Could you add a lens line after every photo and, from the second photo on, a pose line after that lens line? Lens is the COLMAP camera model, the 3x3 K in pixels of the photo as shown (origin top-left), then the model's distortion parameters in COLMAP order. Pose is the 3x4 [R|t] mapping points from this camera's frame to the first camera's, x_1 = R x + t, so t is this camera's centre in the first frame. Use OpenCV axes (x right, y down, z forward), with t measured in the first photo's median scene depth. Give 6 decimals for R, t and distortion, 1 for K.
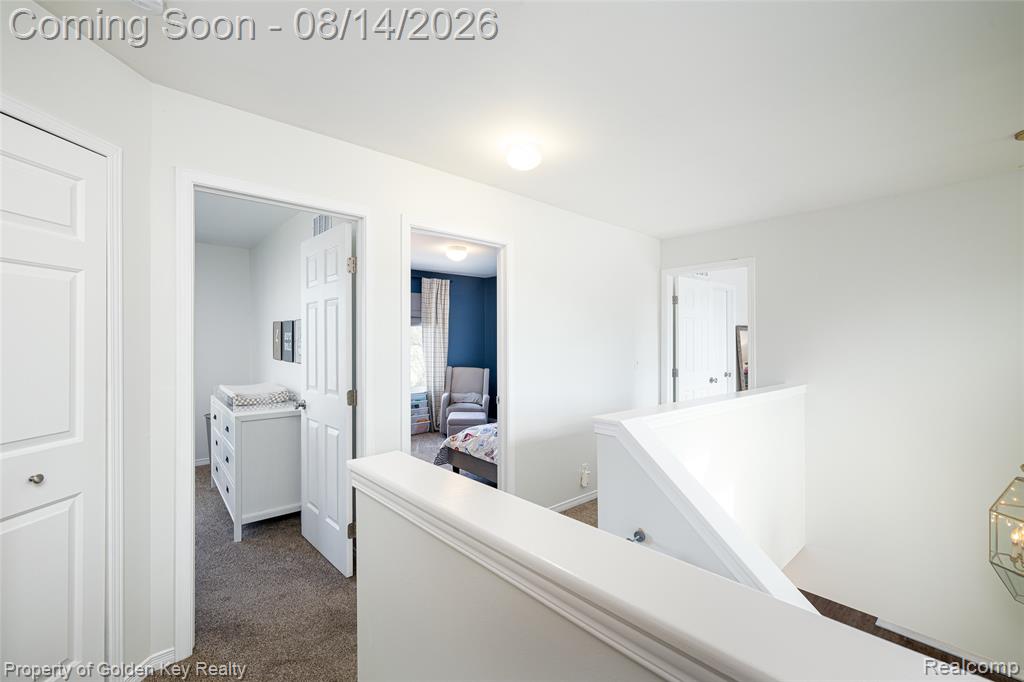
lens RADIAL K [[429.2, 0, 512.0], [0, 429.2, 341.0], [0, 0, 1]] dist [-0.001792, -0.000088]
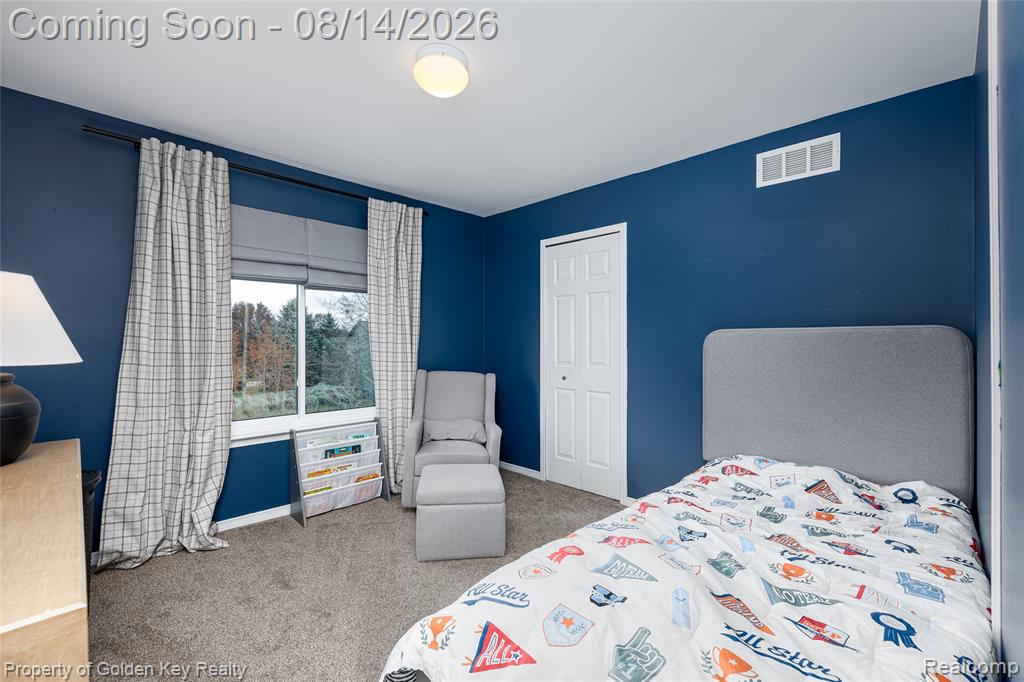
lens RADIAL K [[443.8, 0, 512.0], [0, 443.8, 341.0], [0, 0, 1]] dist [0.001761, 0.000107]
pose [[0.997352, 0.005766, 0.072494, -0.075200], [-0.006519, 0.999927, 0.010154, 0.016836], [-0.072430, -0.010600, 0.997317, 0.451459]]
